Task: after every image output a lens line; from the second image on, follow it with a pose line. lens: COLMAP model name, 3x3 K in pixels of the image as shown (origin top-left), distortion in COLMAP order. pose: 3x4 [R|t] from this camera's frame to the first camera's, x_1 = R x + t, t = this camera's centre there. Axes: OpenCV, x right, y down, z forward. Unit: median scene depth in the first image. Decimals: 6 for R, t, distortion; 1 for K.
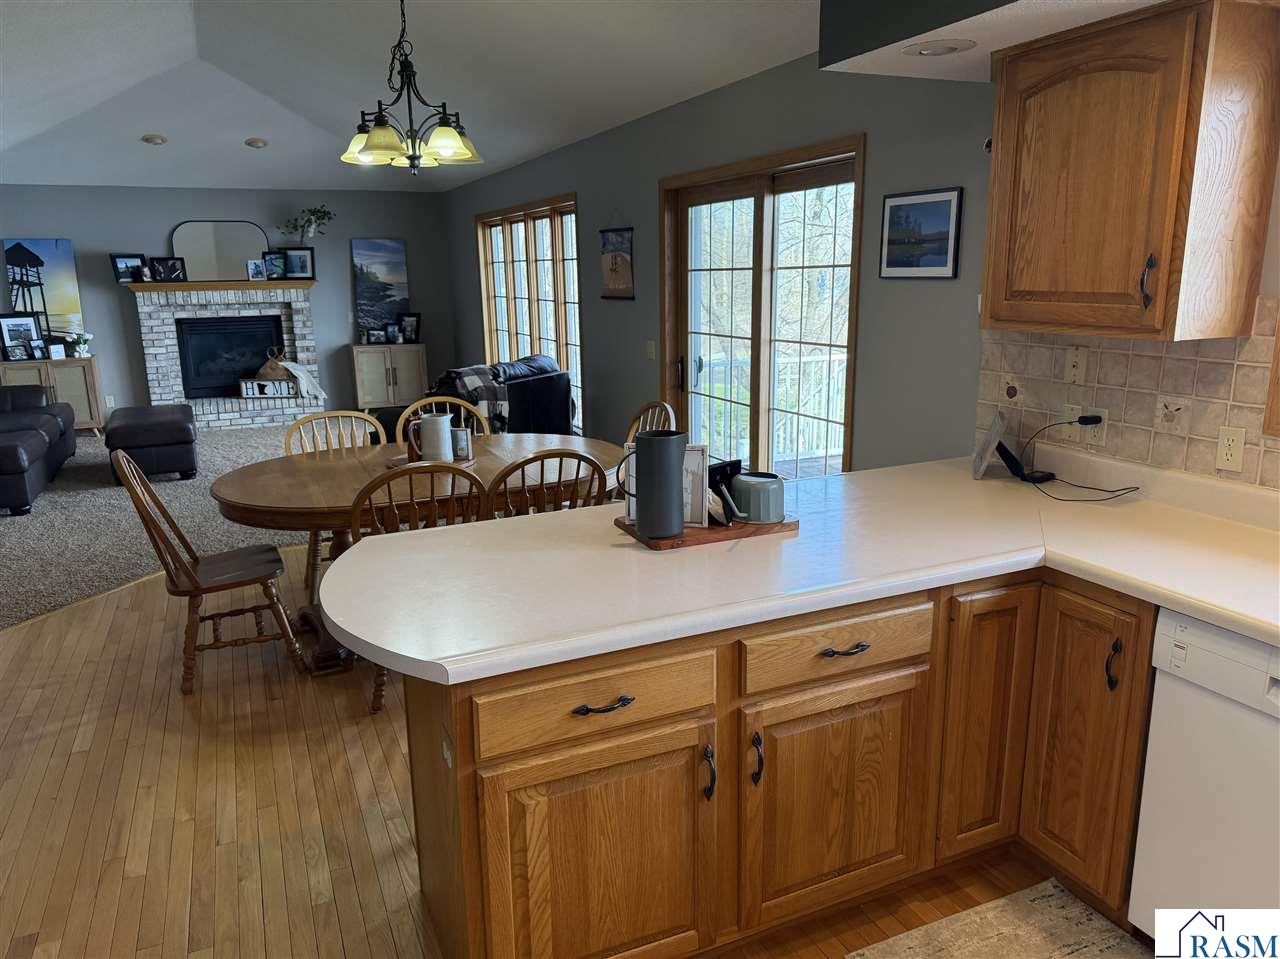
lens RADIAL K [[908.4, 0, 637.8], [0, 908.4, 487.5], [0, 0, 1]] dist [0.038708, -0.056327]
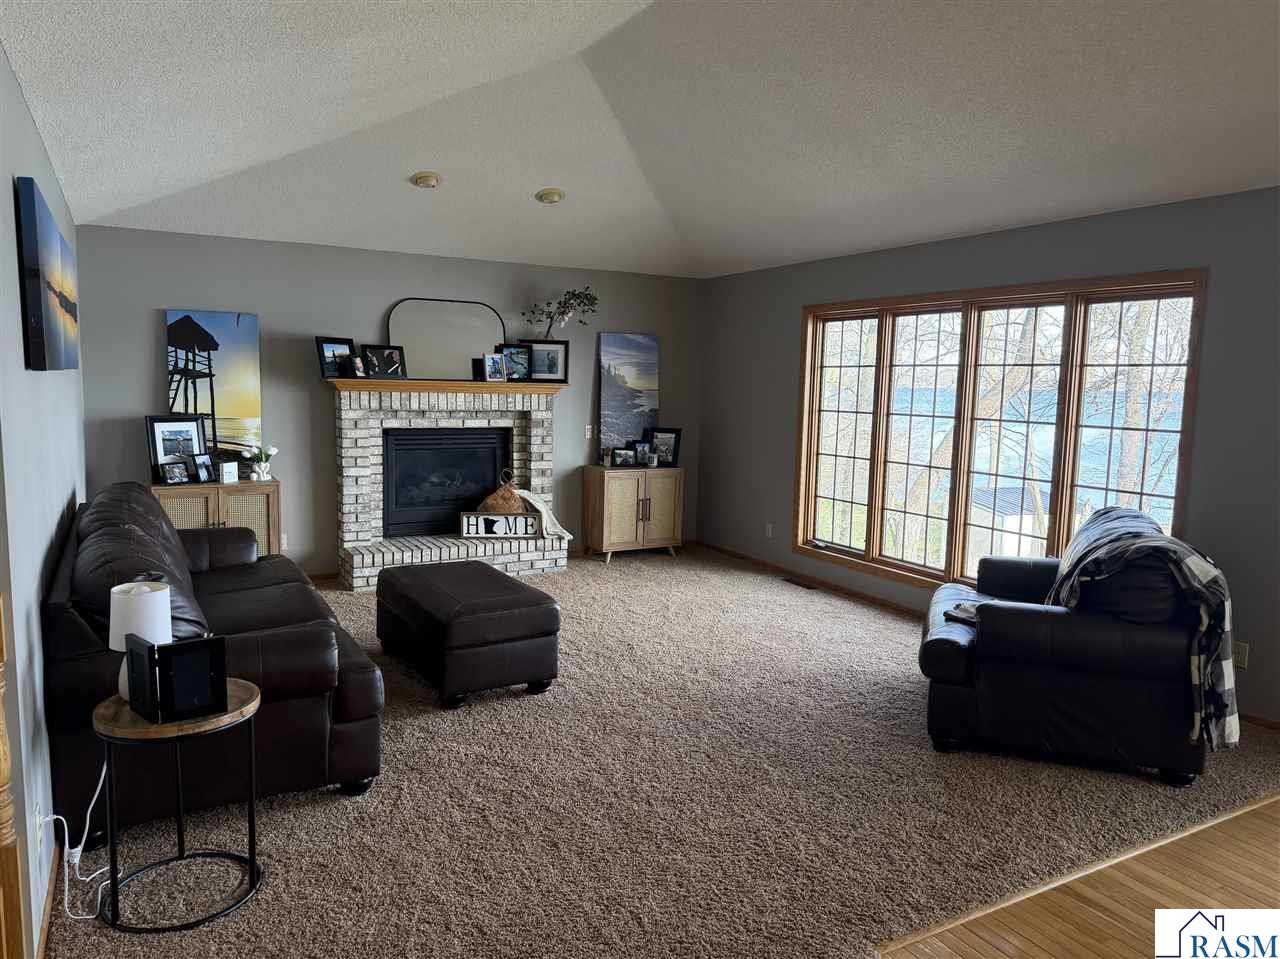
lens RADIAL K [[886.7, 0, 640.0], [0, 886.7, 479.5], [0, 0, 1]] dist [0.144732, -0.376233]
pose [[0.995032, 0.024400, 0.096523, -0.365139], [-0.012379, 0.992300, -0.123239, -0.058804], [-0.098787, 0.121432, 0.987672, 0.280136]]
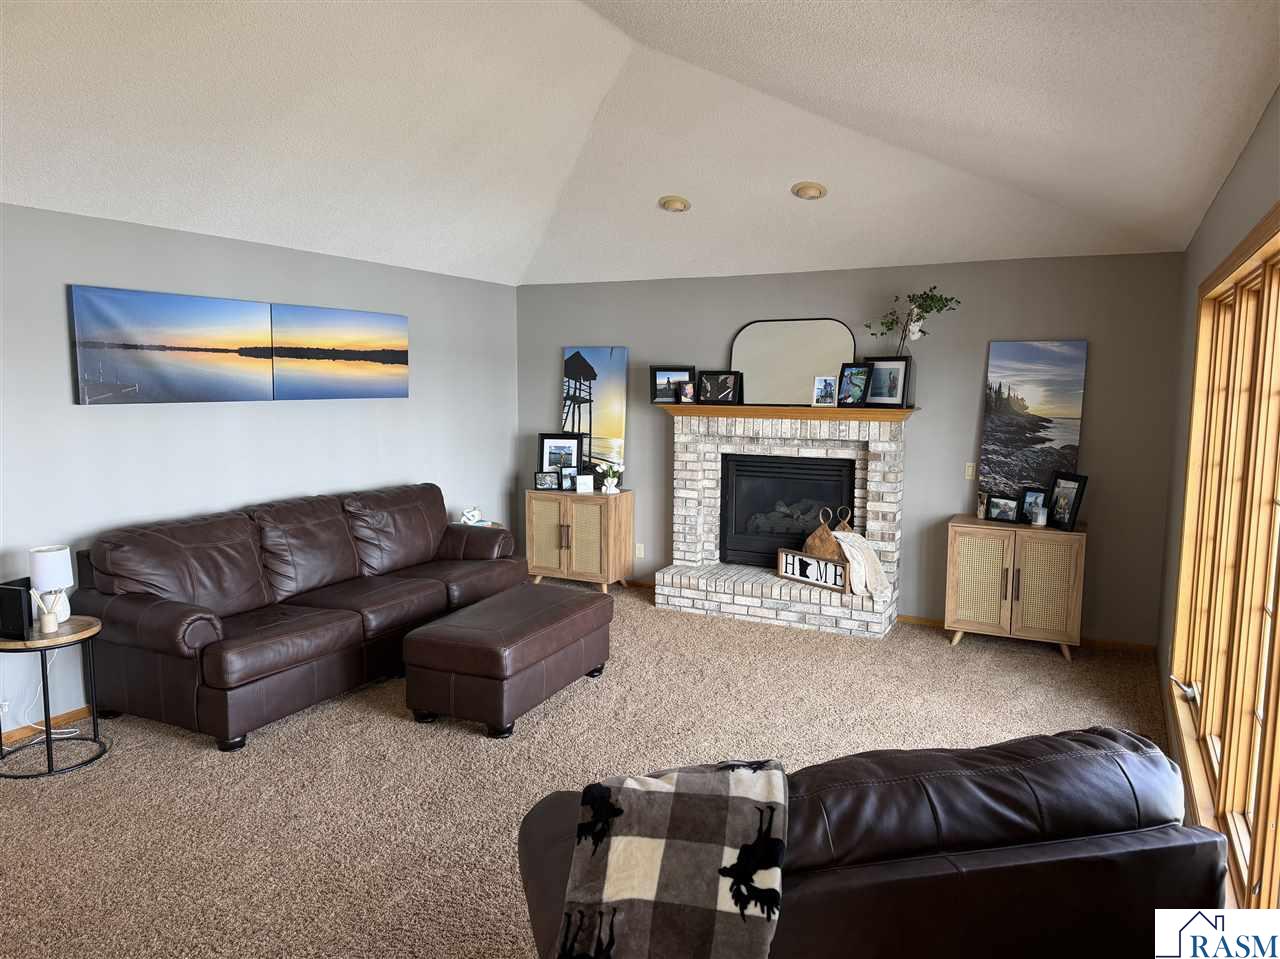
lens RADIAL K [[886.7, 0, 640.0], [0, 886.7, 479.5], [0, 0, 1]] dist [0.144732, -0.376233]
pose [[0.619993, 0.105614, -0.777466, 0.005394], [-0.200705, 0.979279, -0.027024, -0.130599], [0.758502, 0.172796, 0.628344, 0.504321]]
